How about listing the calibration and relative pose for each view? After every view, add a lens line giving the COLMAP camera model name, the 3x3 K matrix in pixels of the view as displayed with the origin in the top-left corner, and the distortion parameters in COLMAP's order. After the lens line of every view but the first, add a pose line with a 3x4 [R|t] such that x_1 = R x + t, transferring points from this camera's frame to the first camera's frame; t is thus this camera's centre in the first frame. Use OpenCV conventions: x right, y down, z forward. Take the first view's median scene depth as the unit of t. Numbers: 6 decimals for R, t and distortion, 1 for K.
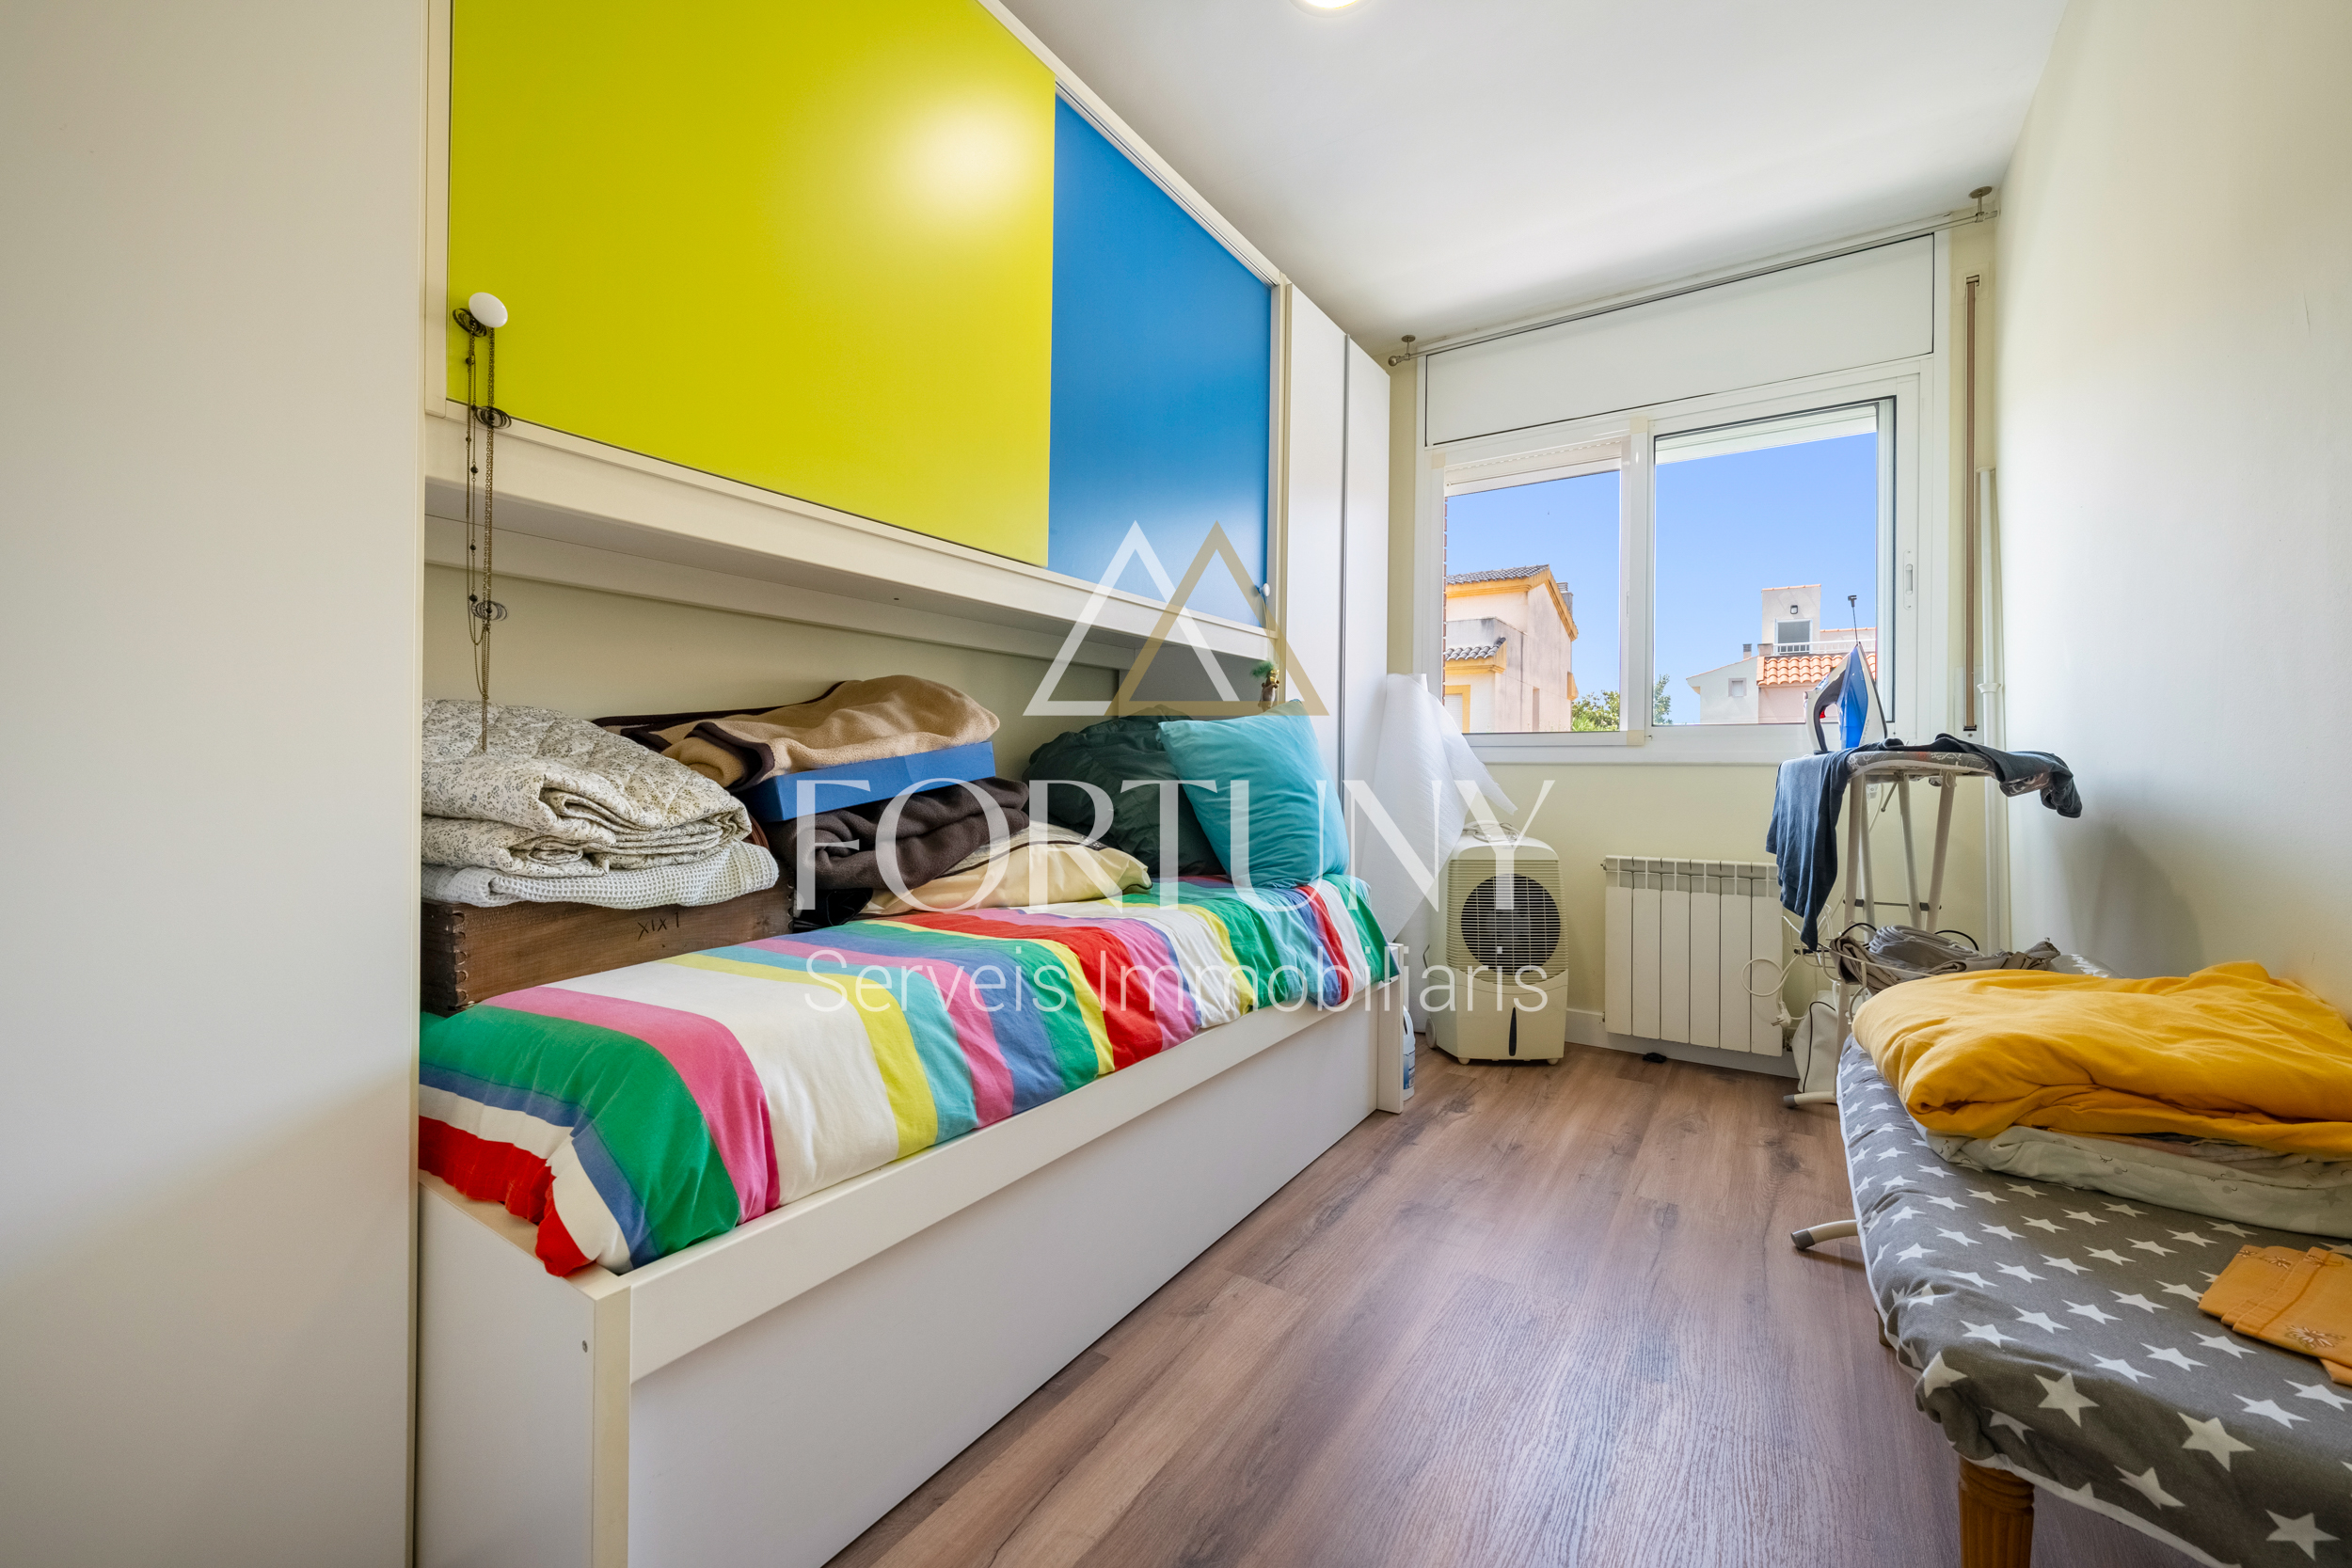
lens RADIAL K [[923.7, 0, 1174.1], [0, 923.7, 774.7], [0, 0, 1]] dist [0.012568, -0.000088]
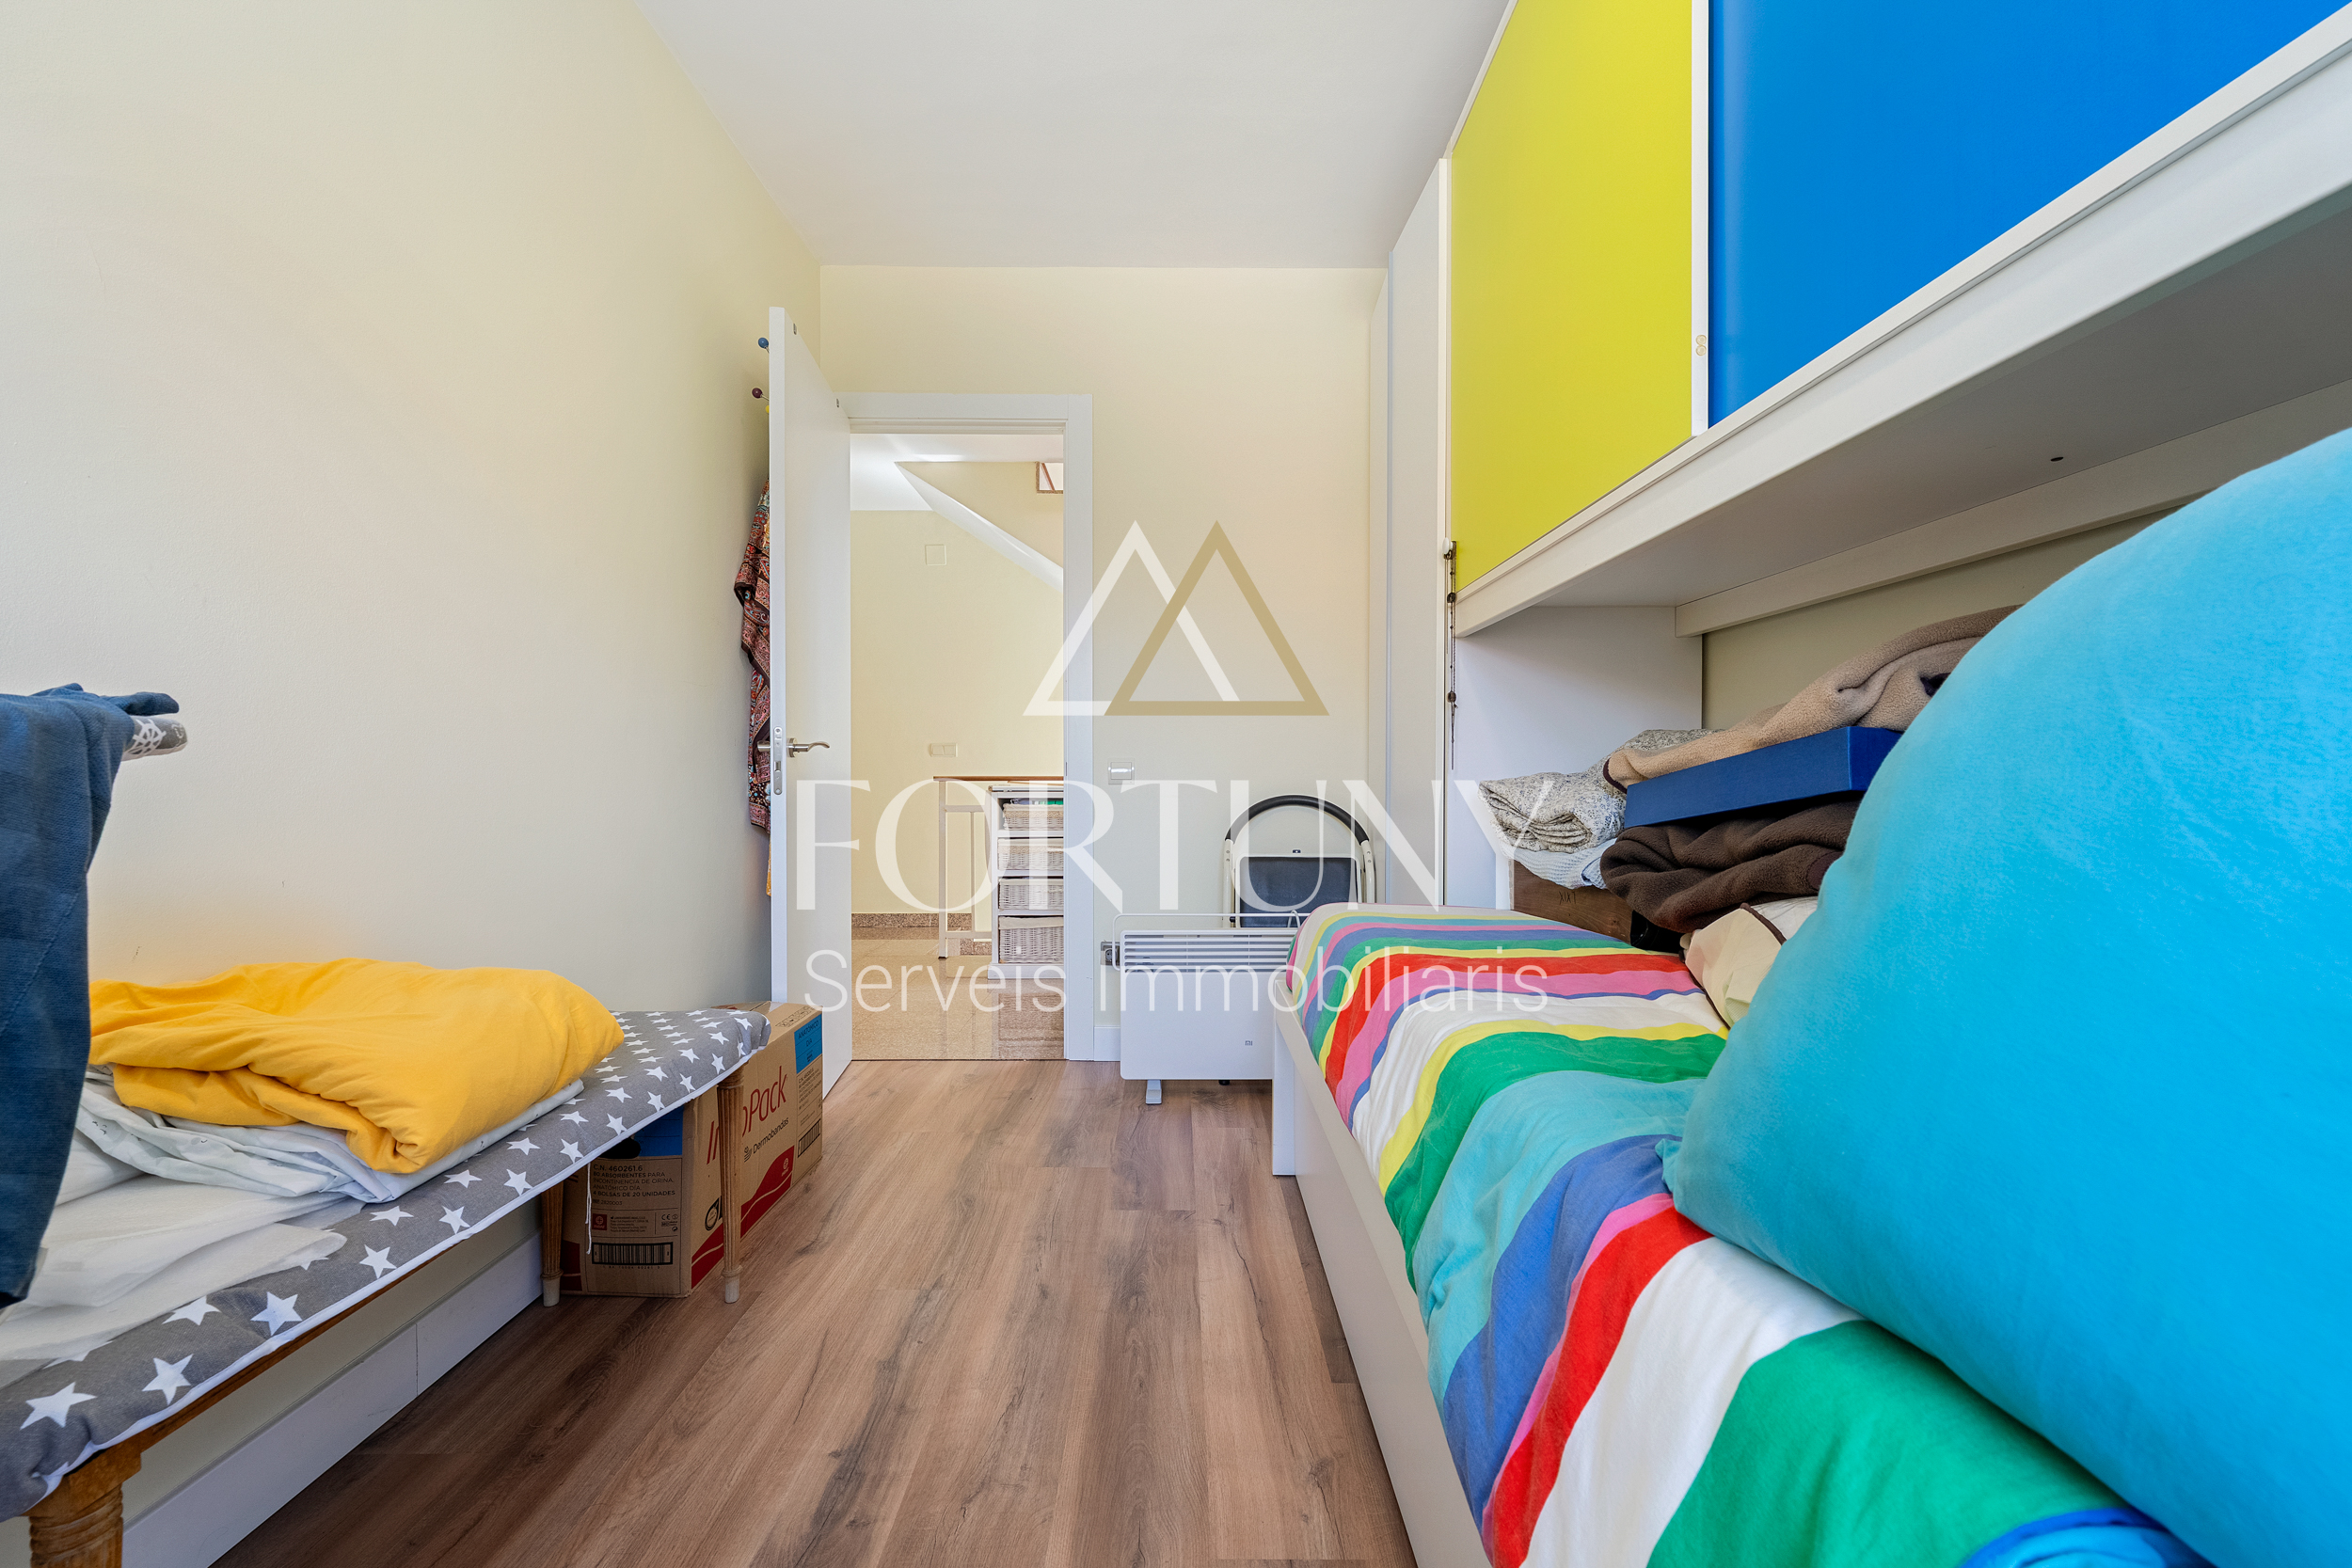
lens RADIAL K [[923.7, 0, 1174.1], [0, 923.7, 774.7], [0, 0, 1]] dist [0.012568, -0.000088]
pose [[-0.830462, -0.003235, -0.557066, 0.716964], [-0.002689, 0.999995, -0.001799, -0.001285], [0.557069, 0.000004, -0.830466, 2.015277]]
